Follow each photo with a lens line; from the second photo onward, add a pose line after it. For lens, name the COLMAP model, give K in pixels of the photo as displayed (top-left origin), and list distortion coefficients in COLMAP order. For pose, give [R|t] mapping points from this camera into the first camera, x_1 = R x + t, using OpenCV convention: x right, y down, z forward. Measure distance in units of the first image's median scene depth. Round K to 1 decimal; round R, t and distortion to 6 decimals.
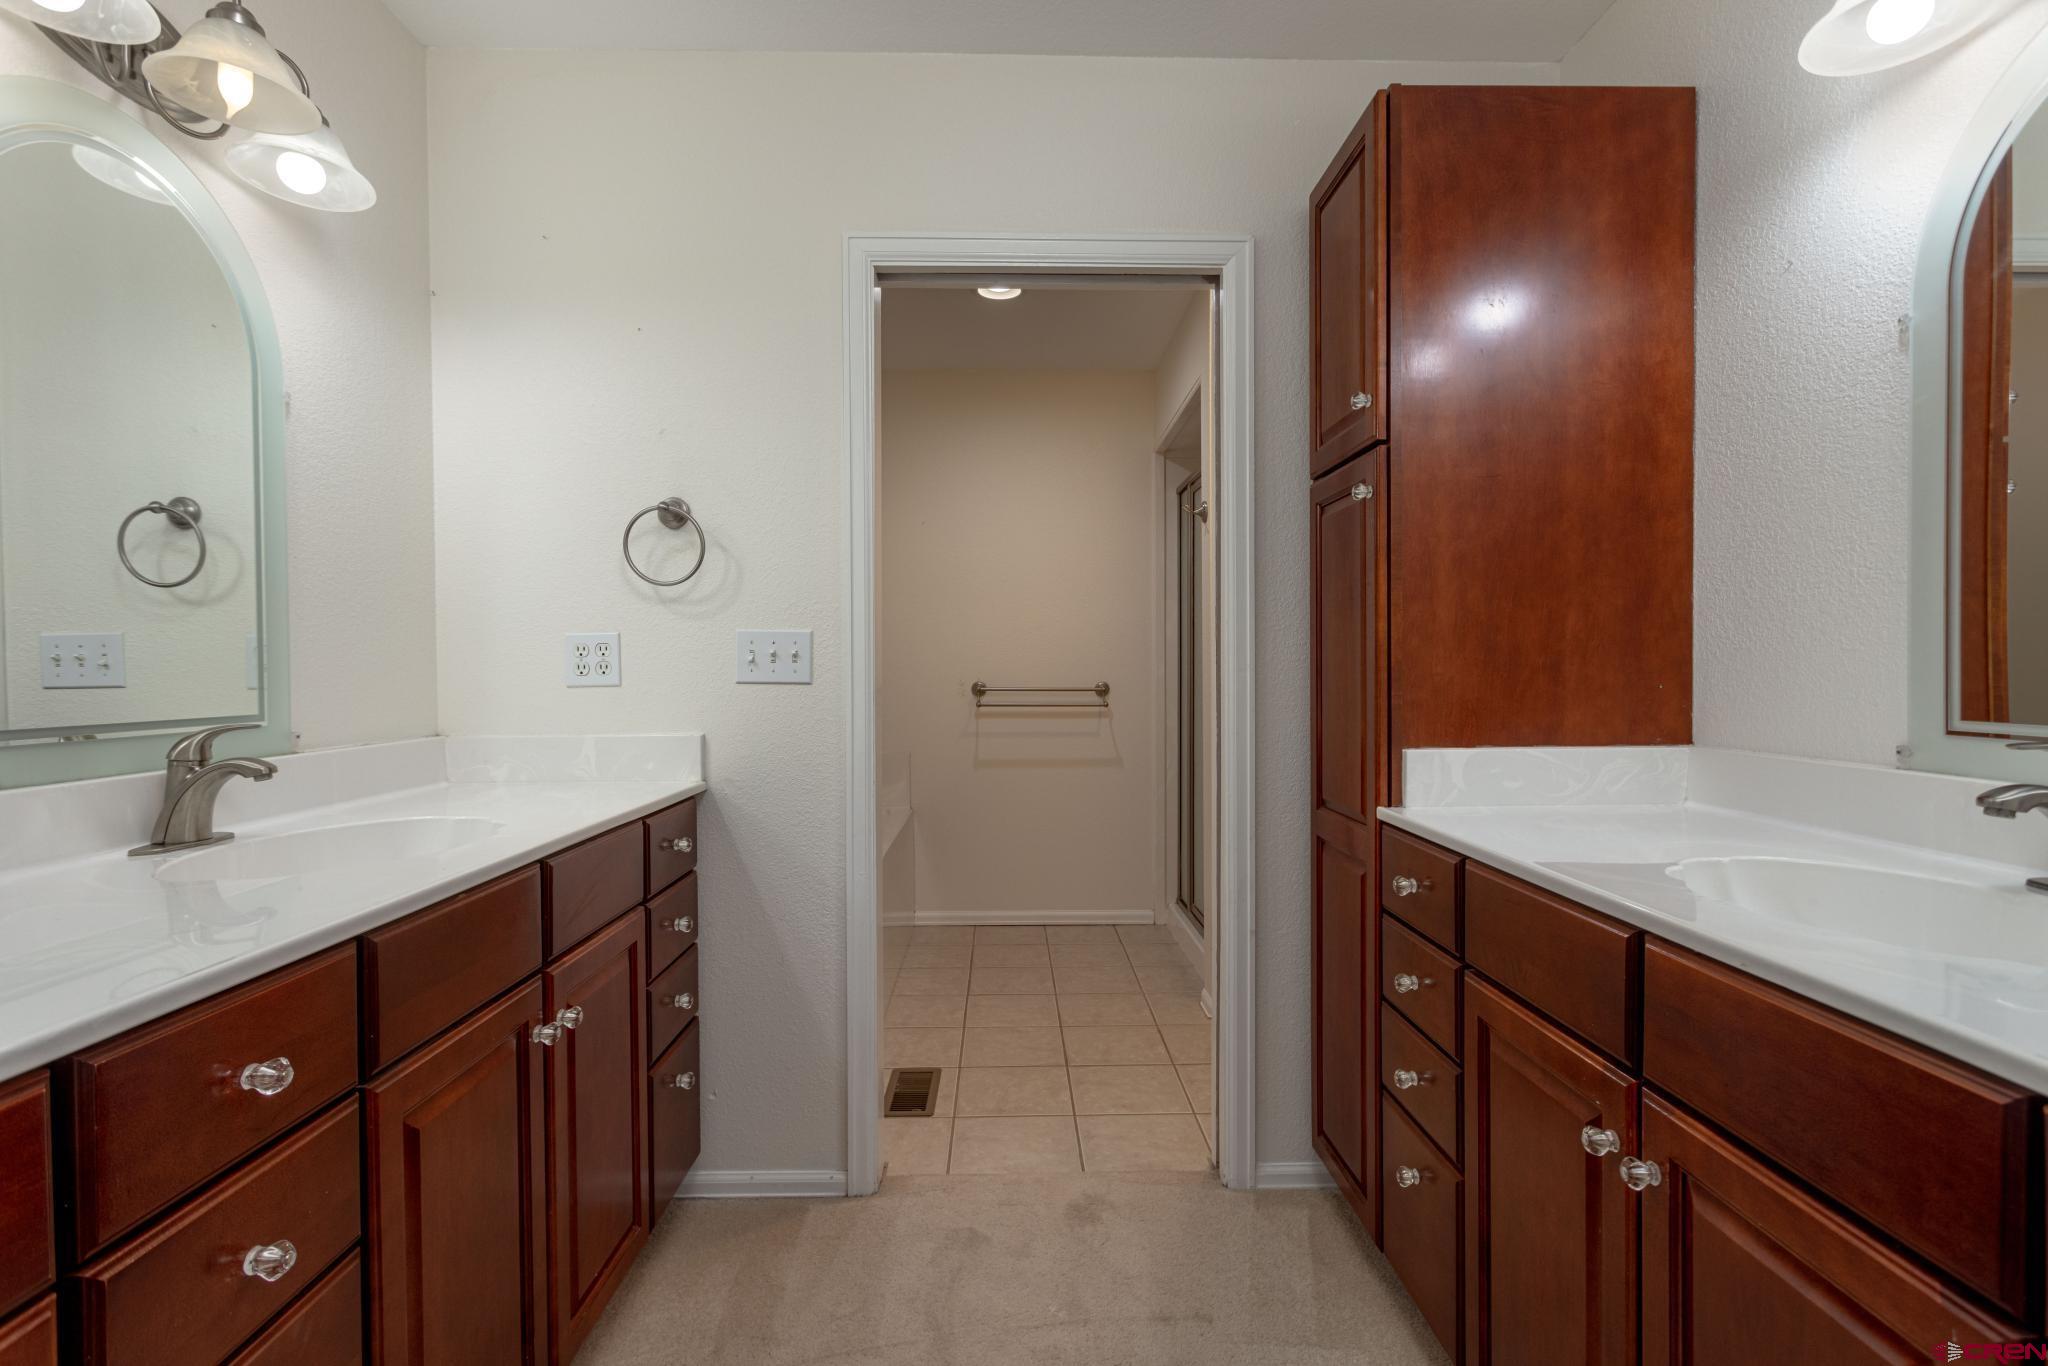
lens RADIAL K [[972.0, 0, 1032.2], [0, 972.0, 681.6], [0, 0, 1]] dist [0.000420, 0.000445]
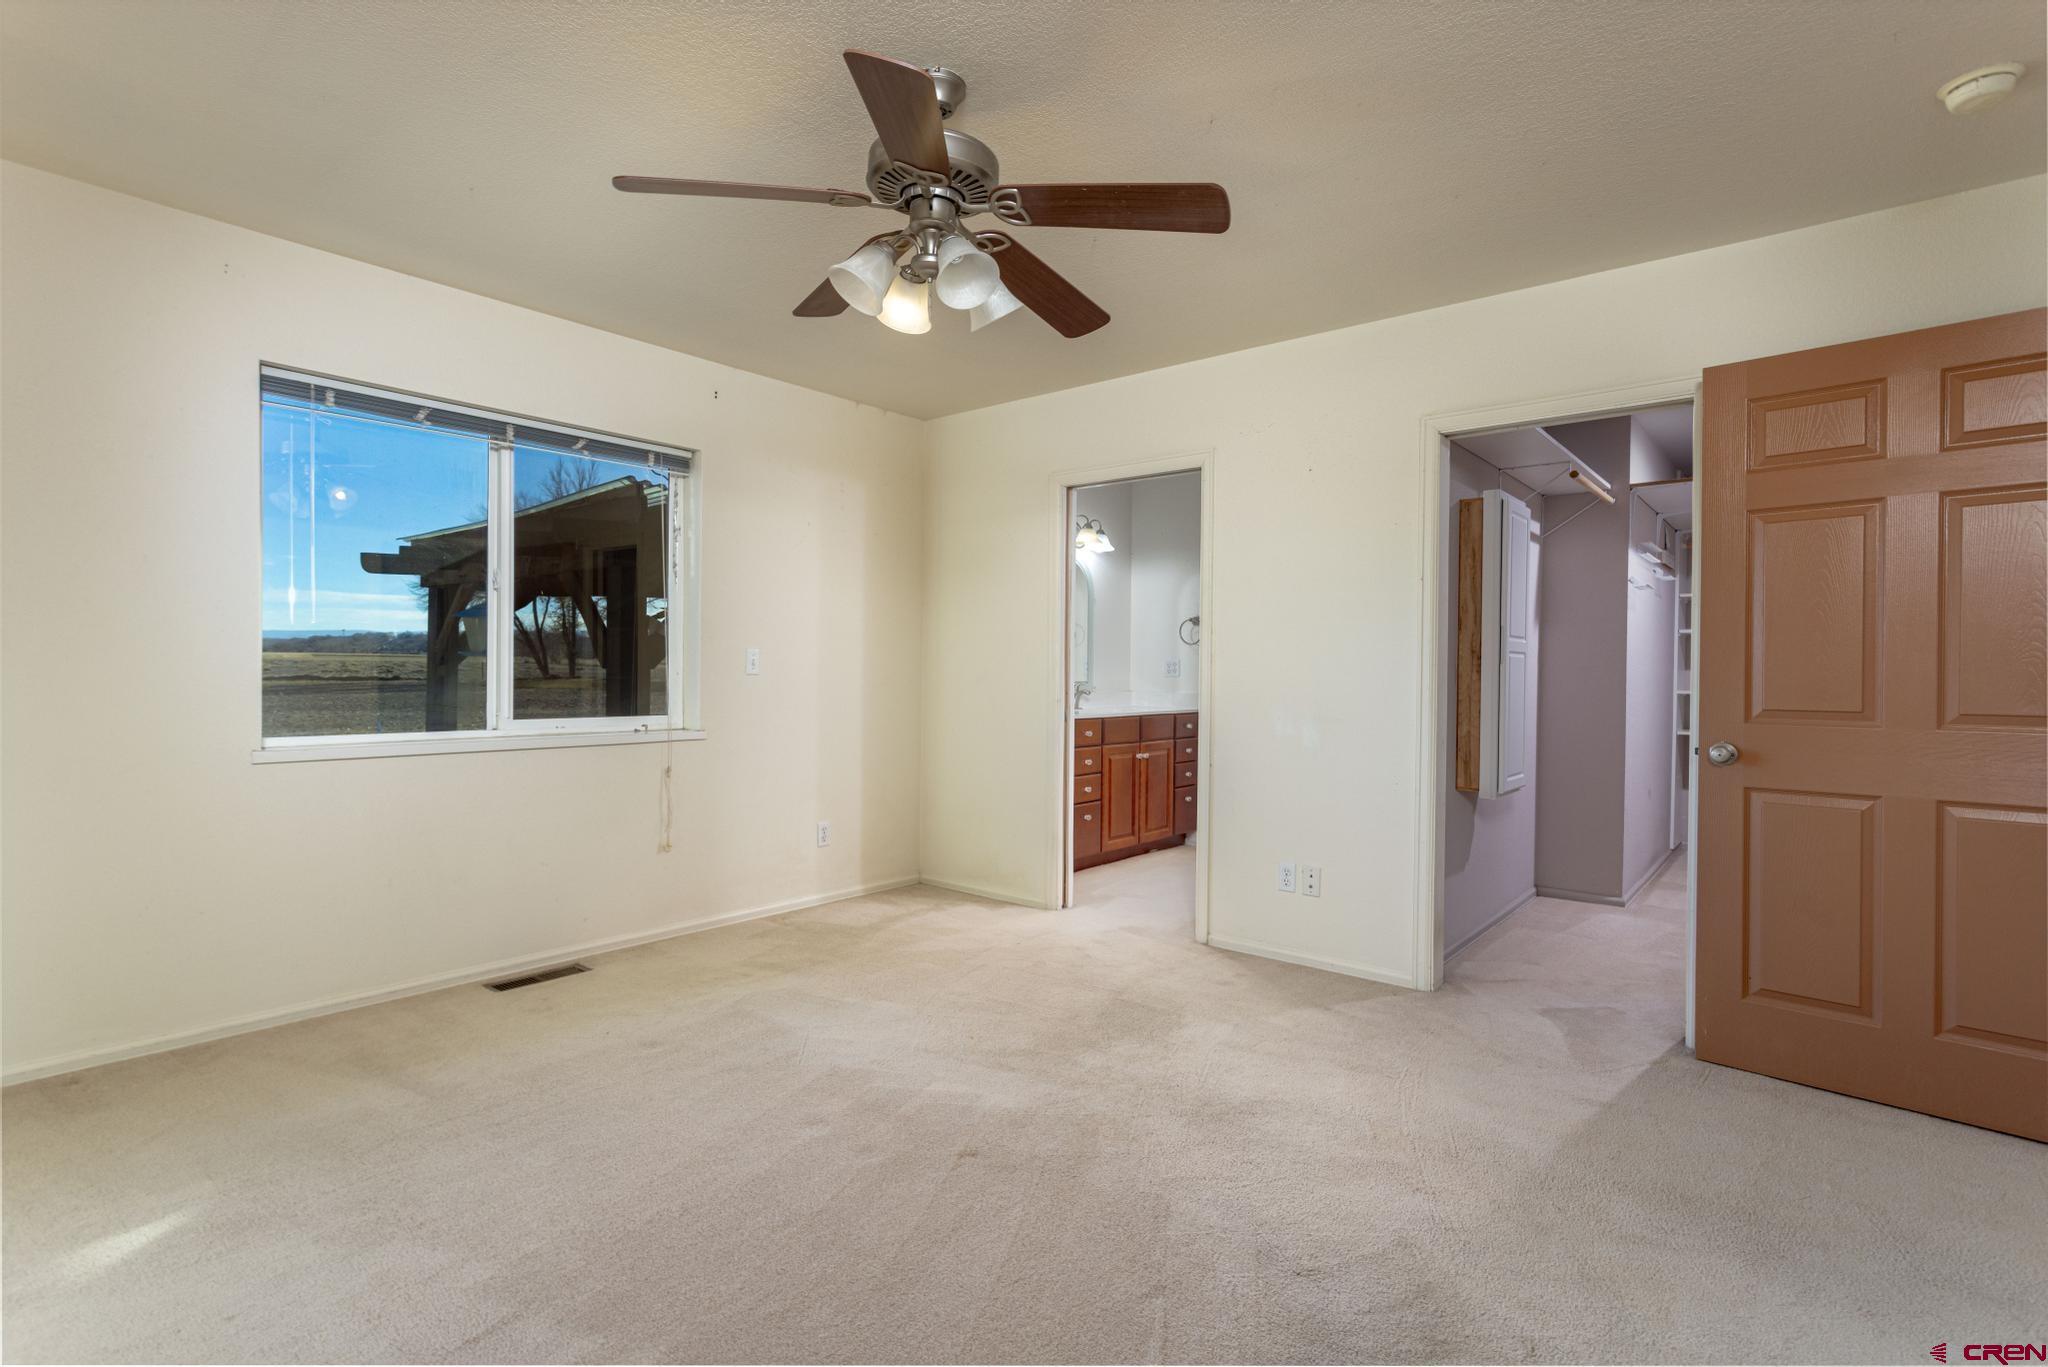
lens RADIAL K [[972.0, 0, 1024.5], [0, 972.0, 678.6], [0, 0, 1]] dist [0.000420, 0.000445]
pose [[0.746579, 0.014754, -0.665134, 1.273593], [-0.018762, 0.999823, 0.001119, 0.016016], [0.665033, 0.011644, 0.746724, -1.644818]]
